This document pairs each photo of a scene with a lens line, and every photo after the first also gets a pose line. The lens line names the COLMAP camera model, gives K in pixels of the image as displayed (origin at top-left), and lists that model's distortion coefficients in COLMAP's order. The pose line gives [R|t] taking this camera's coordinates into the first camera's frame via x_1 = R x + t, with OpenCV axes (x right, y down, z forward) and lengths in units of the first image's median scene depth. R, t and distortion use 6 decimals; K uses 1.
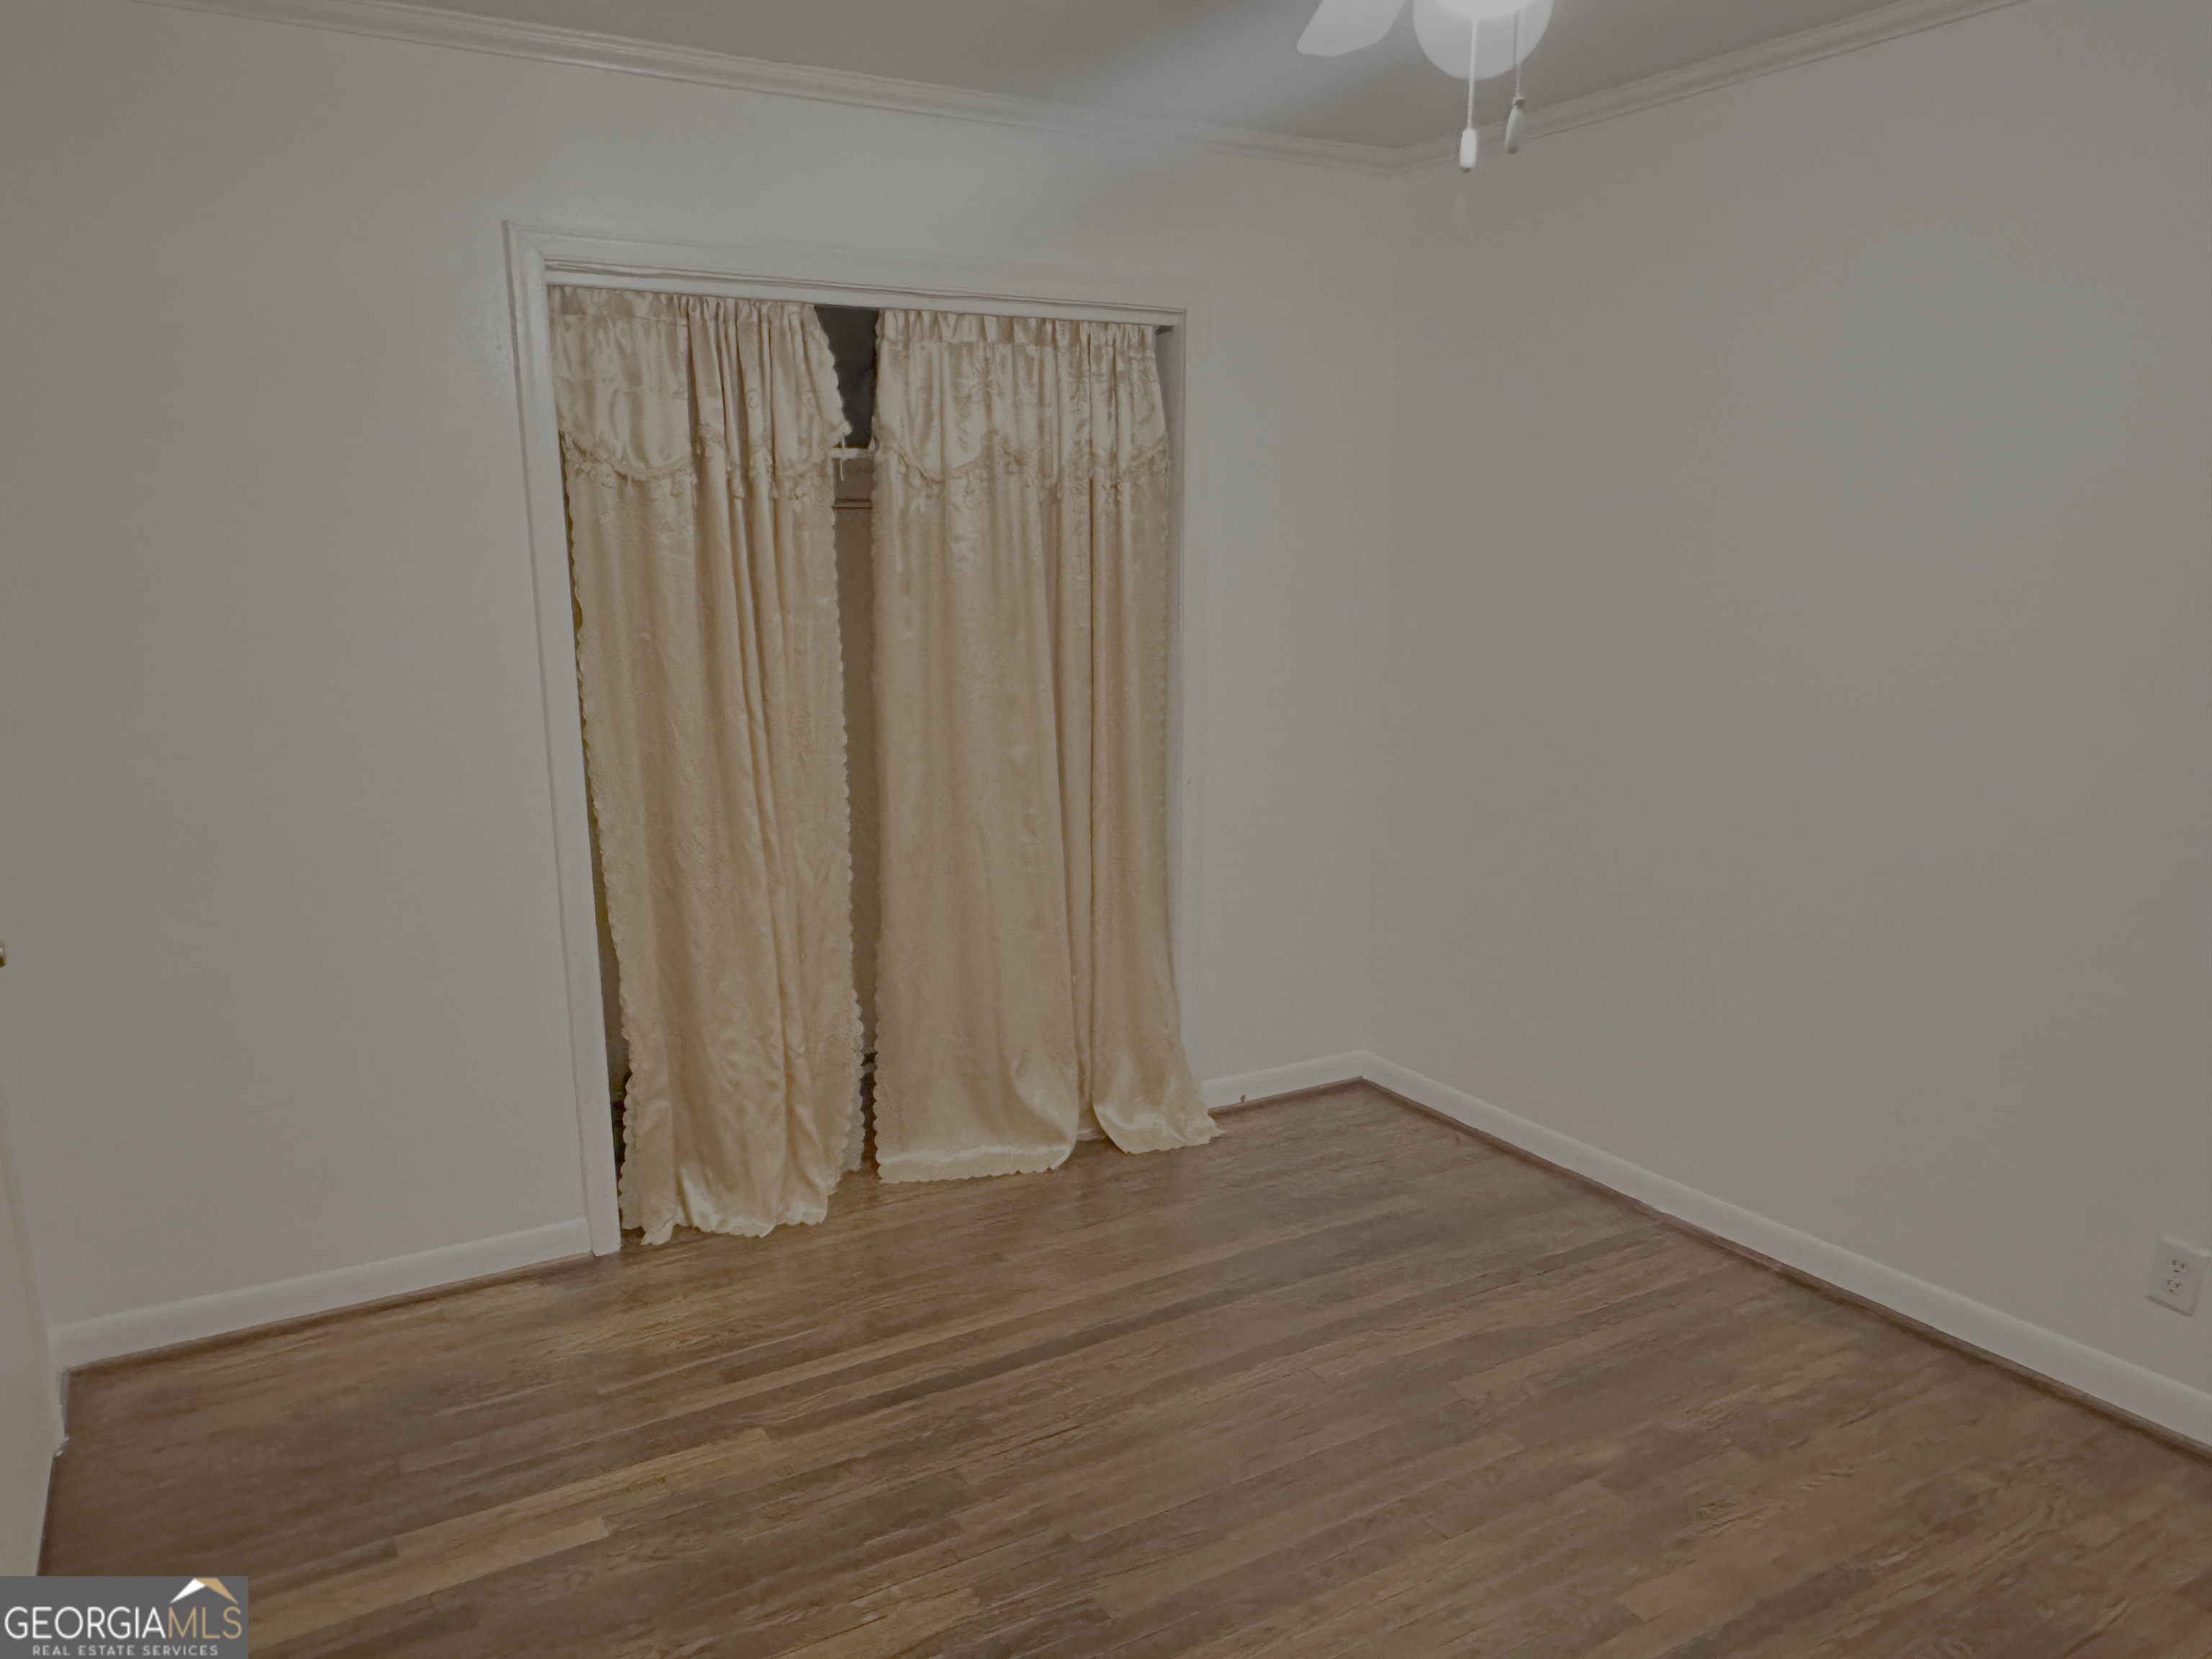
lens RADIAL K [[1572.5, 0, 1107.5], [0, 1572.5, 832.2], [0, 0, 1]] dist [-0.009899, 0.024526]
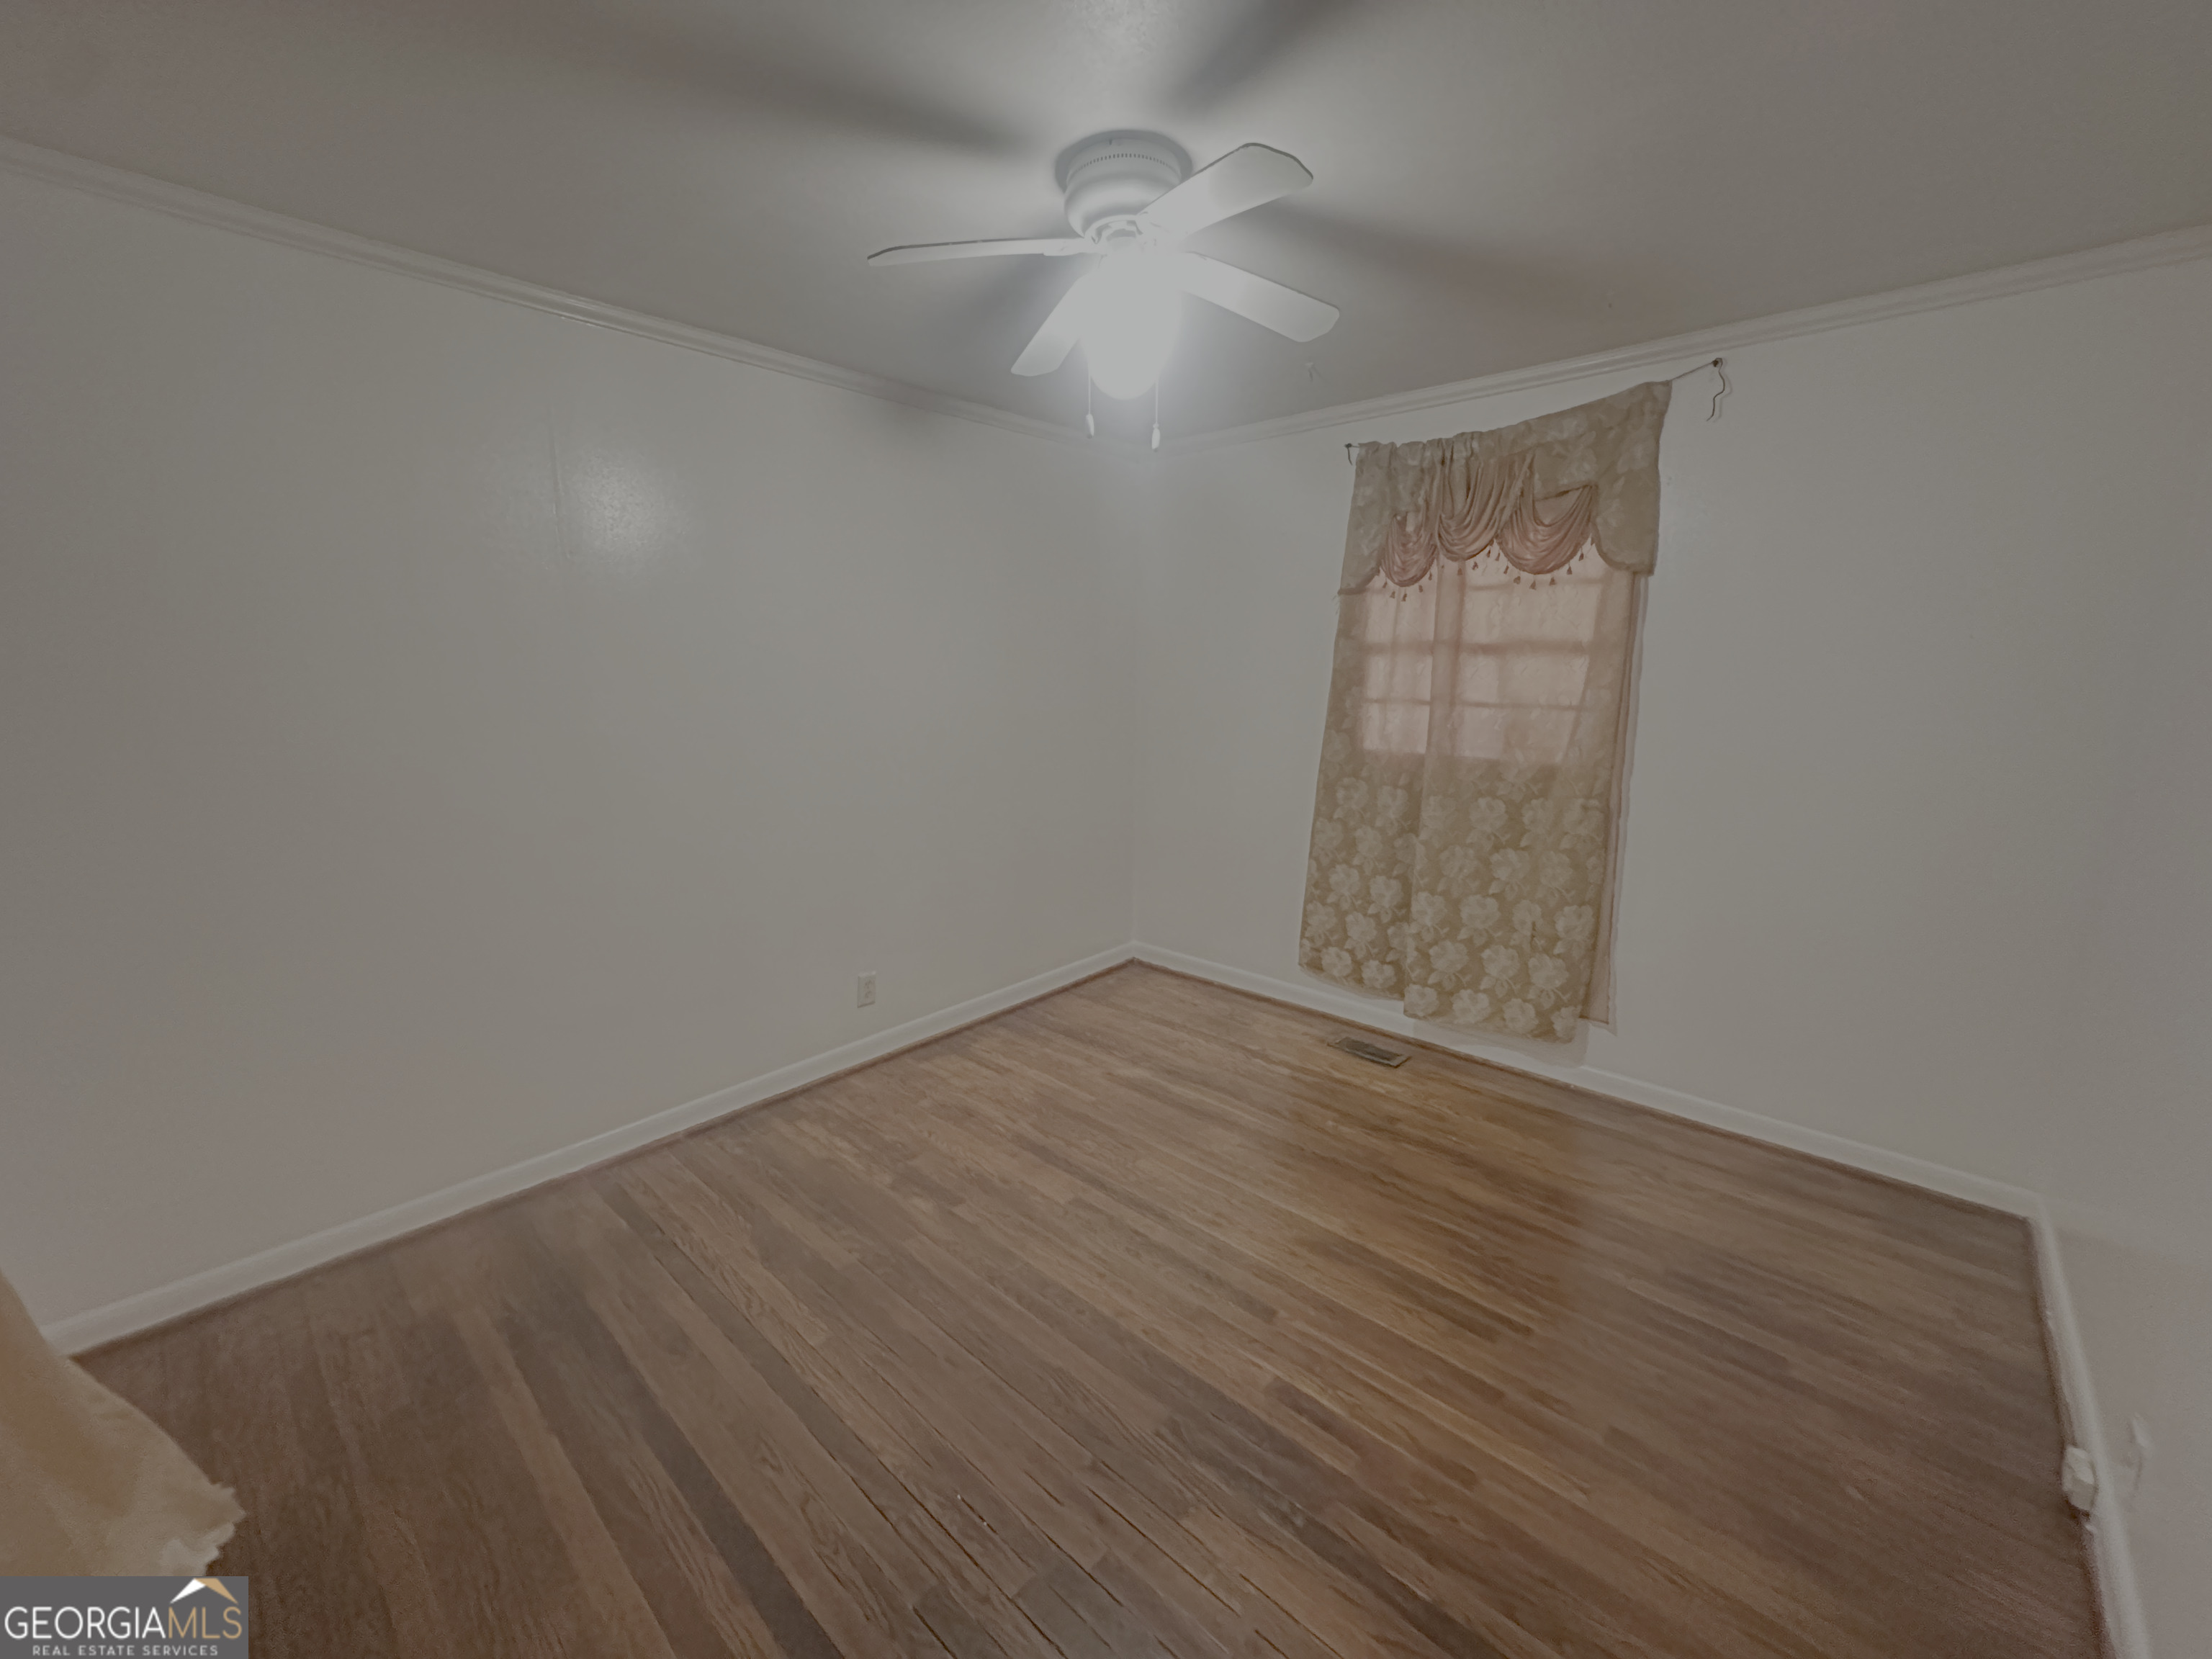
lens RADIAL K [[885.6, 0, 1107.9], [0, 885.6, 828.9], [0, 0, 1]] dist [-0.002945, 0.000525]
pose [[-0.284634, -0.167981, 0.943804, -0.514562], [0.175889, 0.958663, 0.223671, -0.137894], [-0.942362, 0.229669, -0.243322, 0.934470]]
